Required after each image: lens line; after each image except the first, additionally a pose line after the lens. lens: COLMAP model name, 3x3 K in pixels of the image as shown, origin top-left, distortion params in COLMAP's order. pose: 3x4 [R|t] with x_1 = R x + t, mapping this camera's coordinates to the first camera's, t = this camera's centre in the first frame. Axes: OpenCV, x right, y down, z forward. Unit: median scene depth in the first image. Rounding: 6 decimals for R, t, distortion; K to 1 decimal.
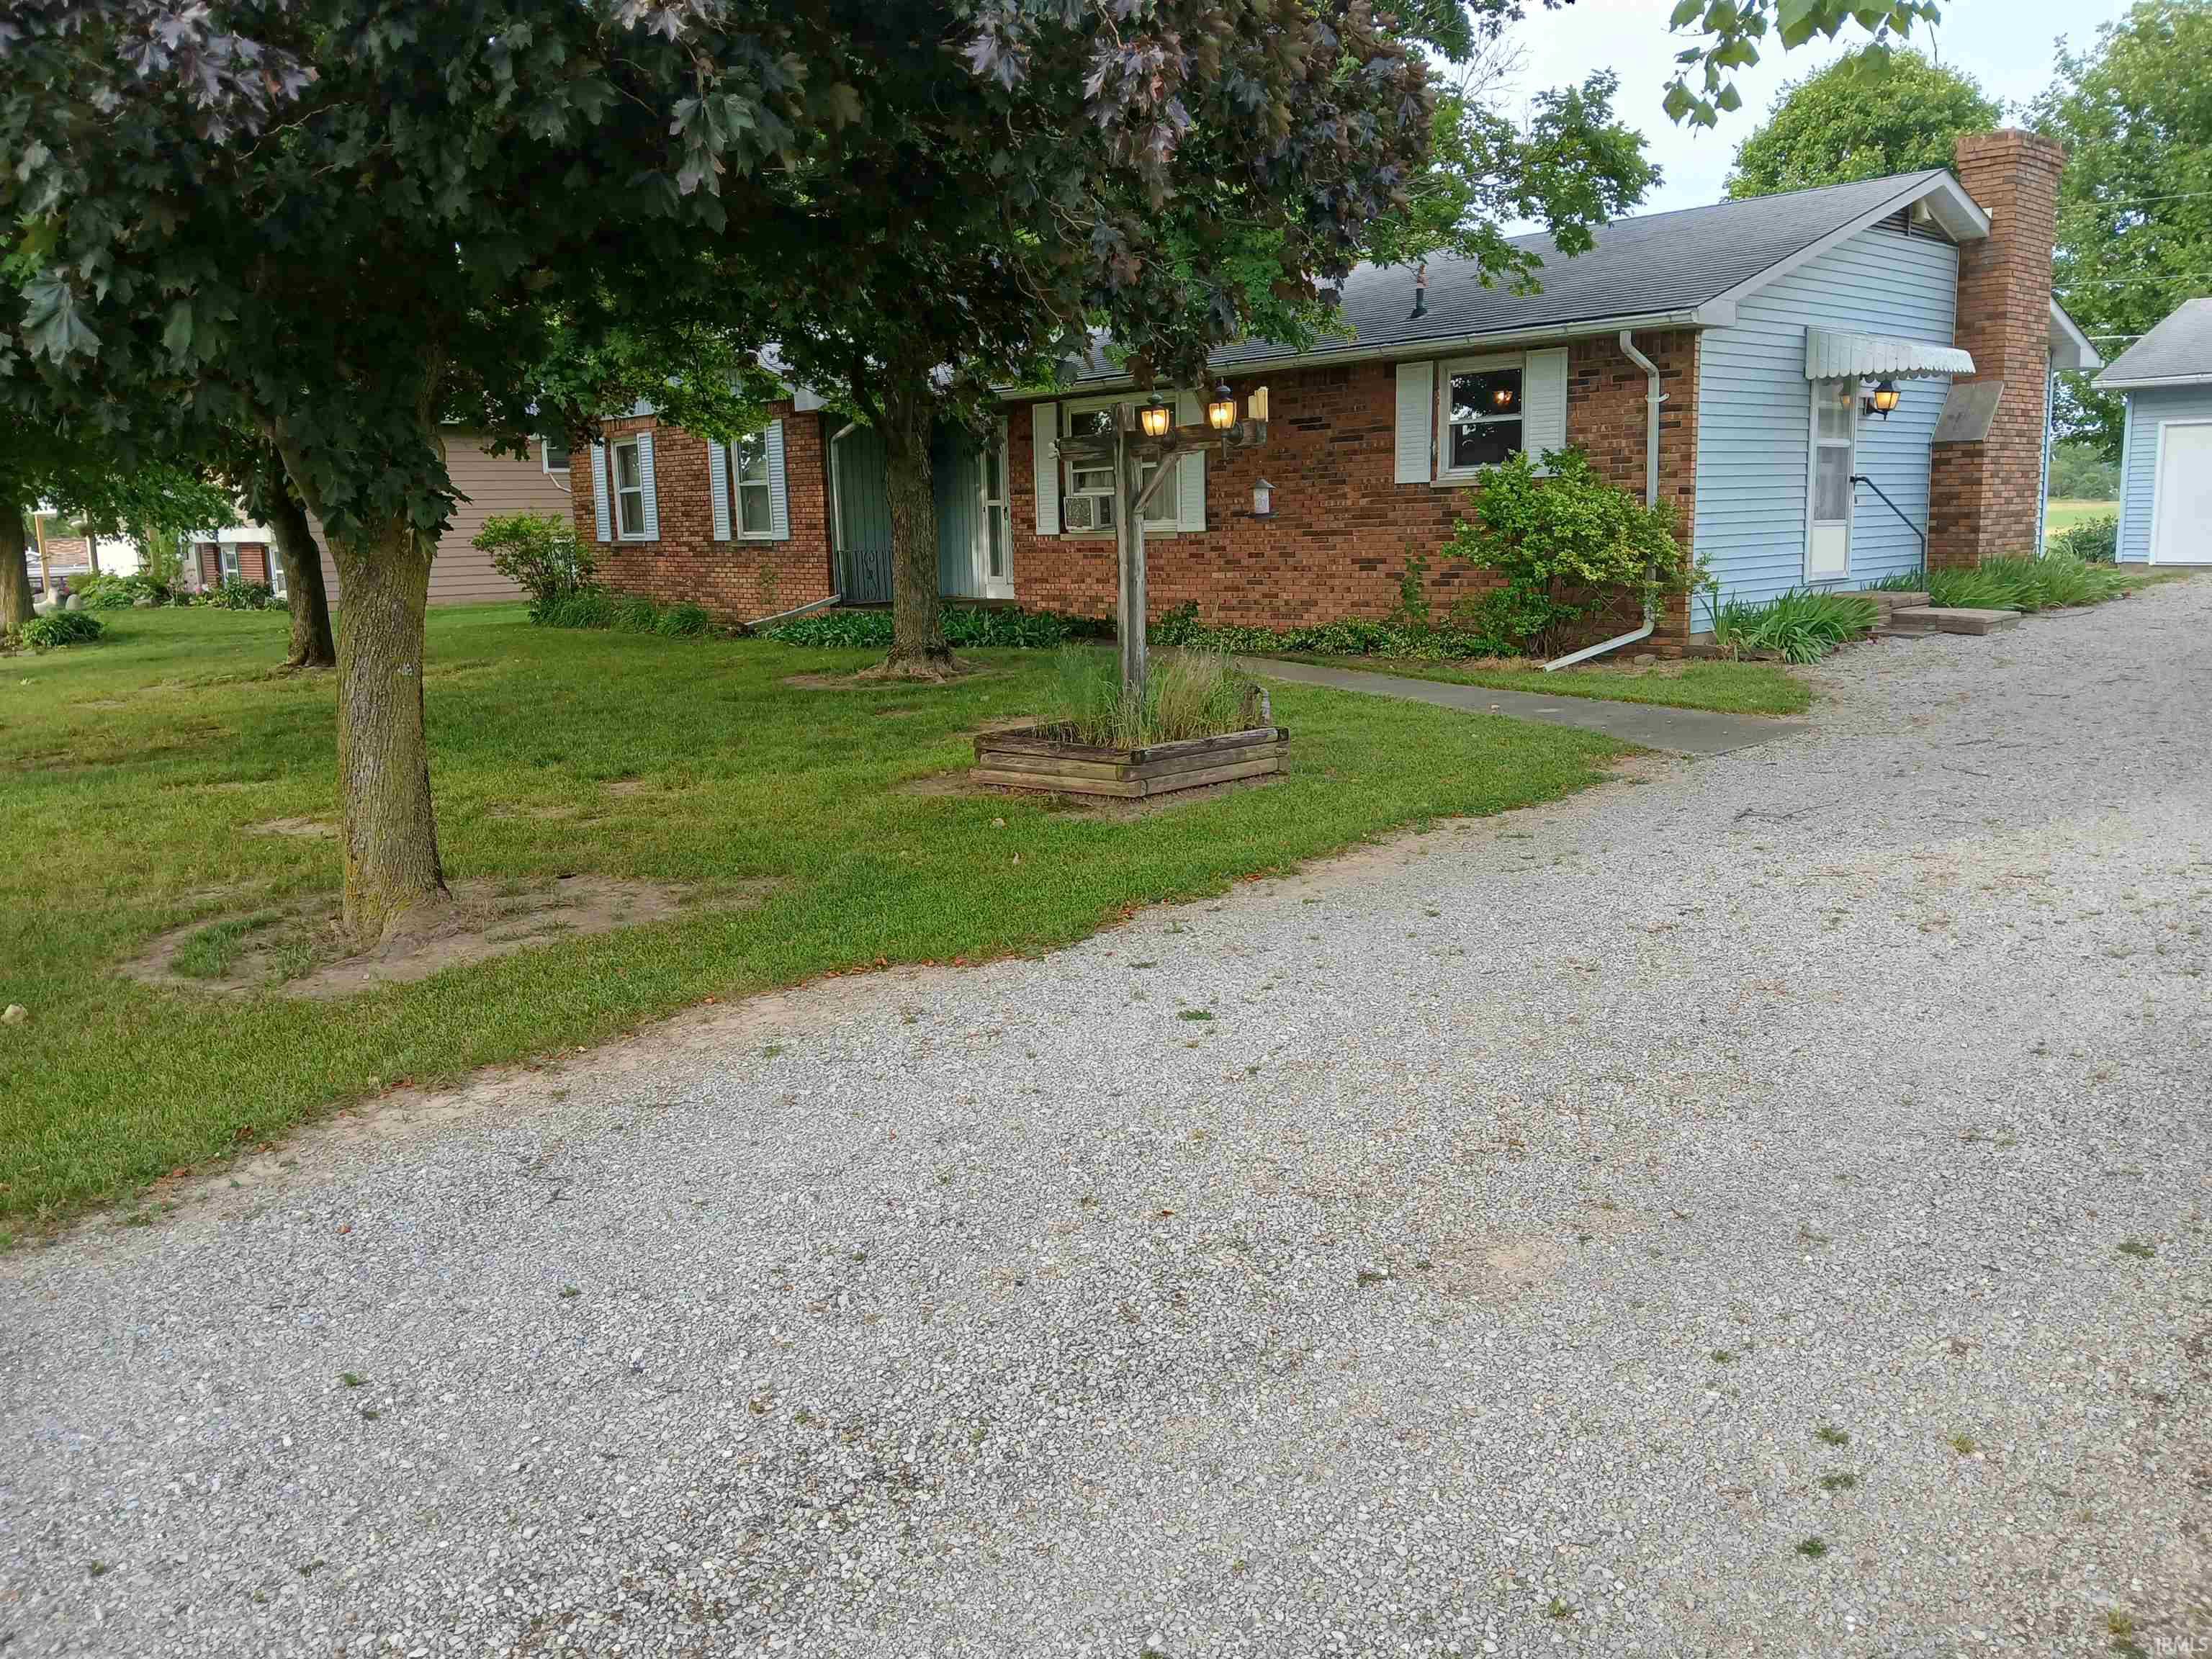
lens RADIAL K [[1712.3, 0, 1106.0], [0, 1712.3, 829.5], [0, 0, 1]] dist [0.153261, -0.360849]
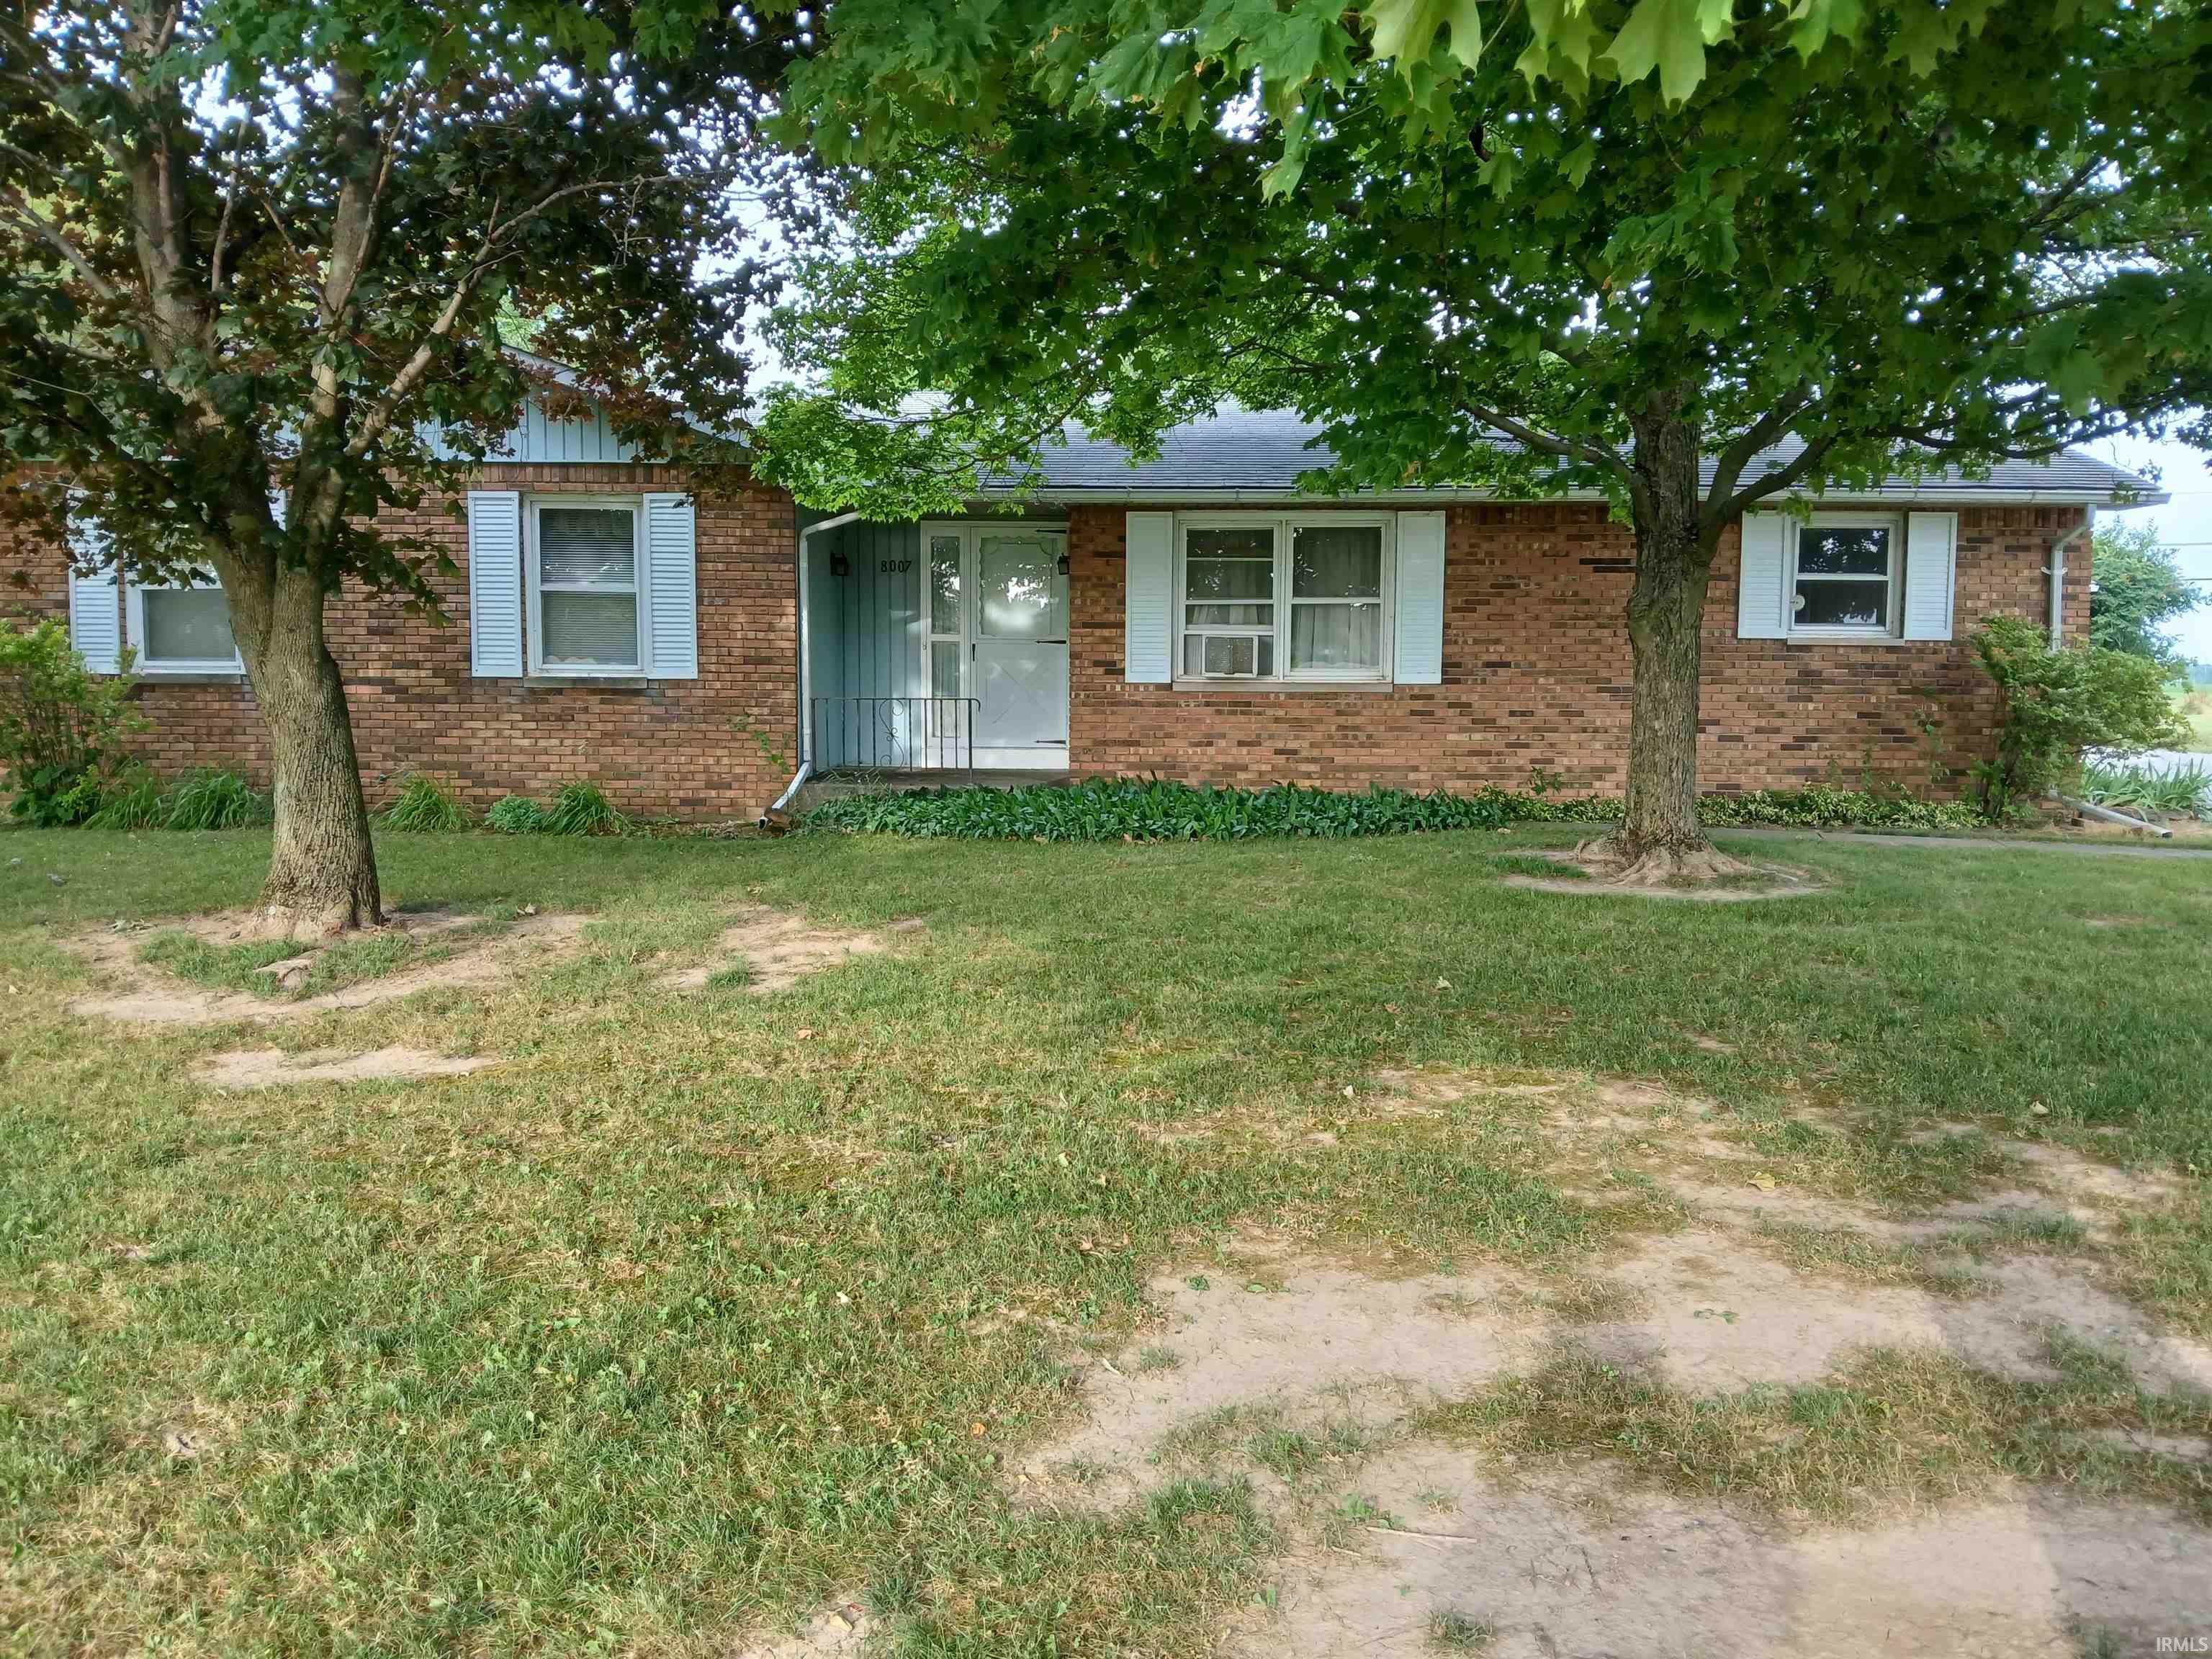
lens RADIAL K [[1712.3, 0, 1106.0], [0, 1712.3, 829.5], [0, 0, 1]] dist [0.153261, -0.360849]
pose [[0.704184, -0.030473, 0.709363, -0.642550], [0.099771, 0.993413, -0.056366, -0.074893], [-0.702973, 0.110466, 0.702585, 0.547941]]
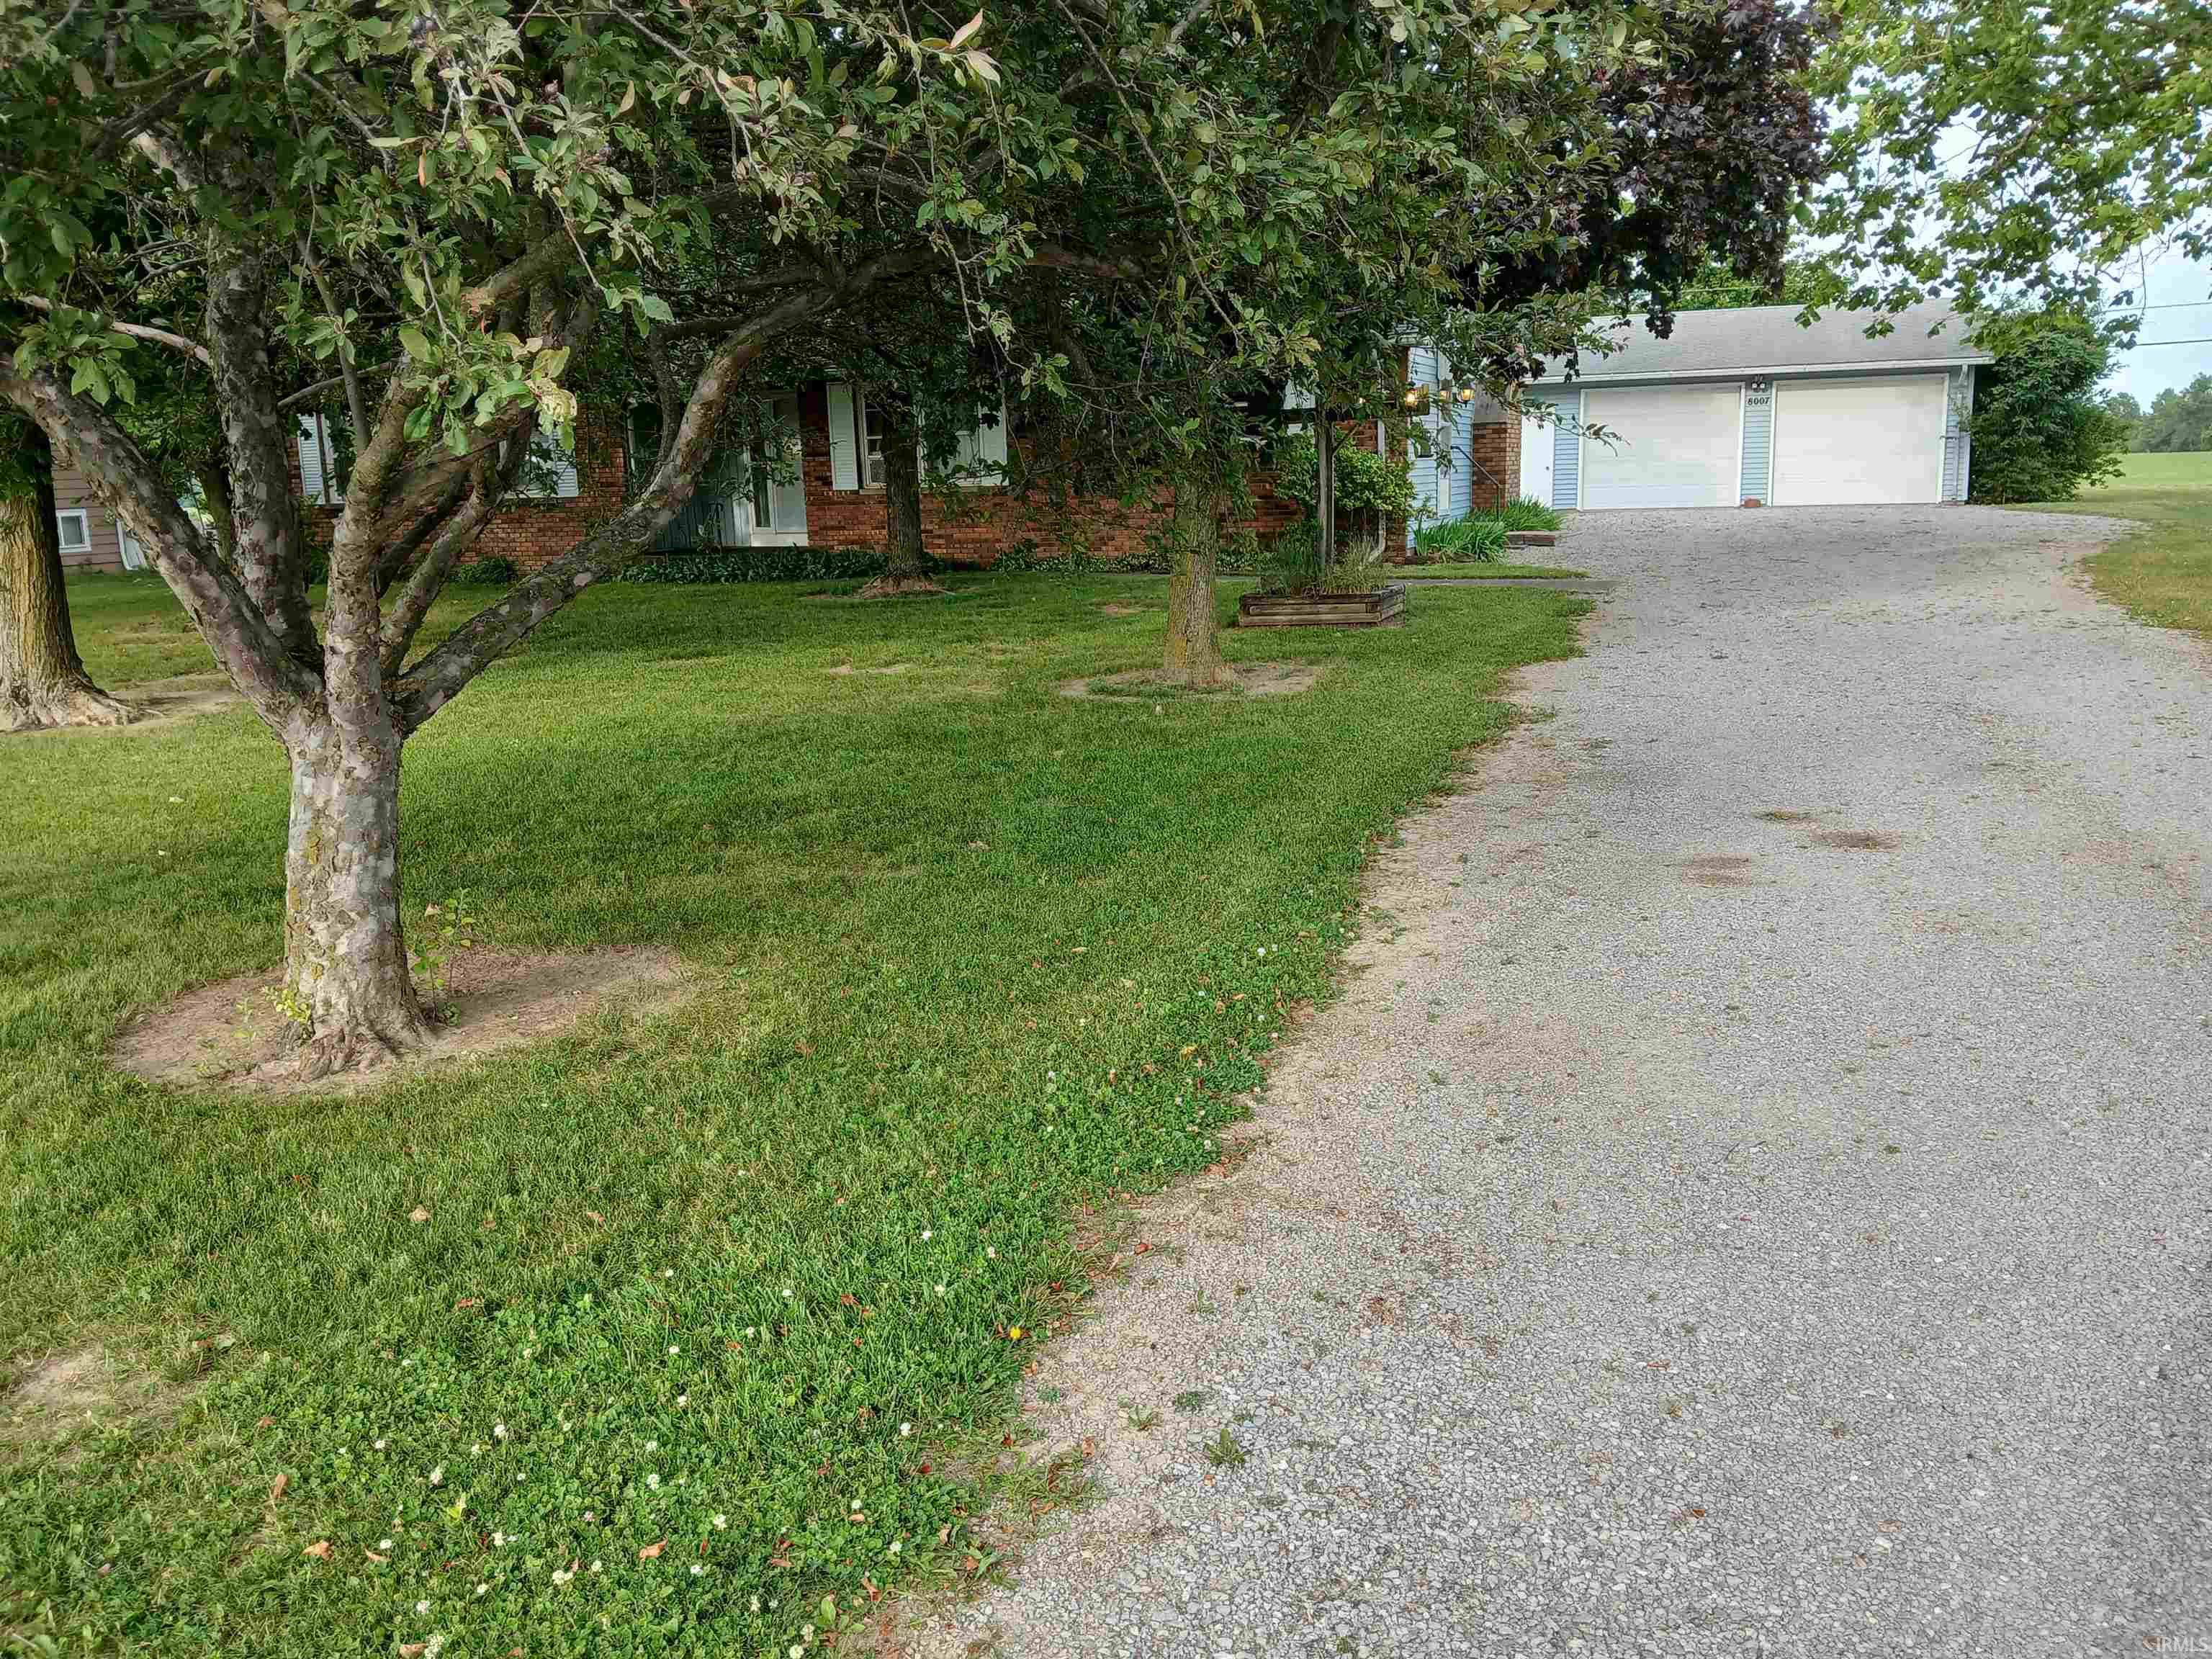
lens RADIAL K [[1712.3, 0, 1106.0], [0, 1712.3, 829.5], [0, 0, 1]] dist [0.153261, -0.360849]
pose [[0.900458, -0.088239, 0.425898, -0.454419], [0.084034, 0.996050, 0.028696, 0.053672], [-0.426748, 0.009950, 0.904316, -0.201836]]
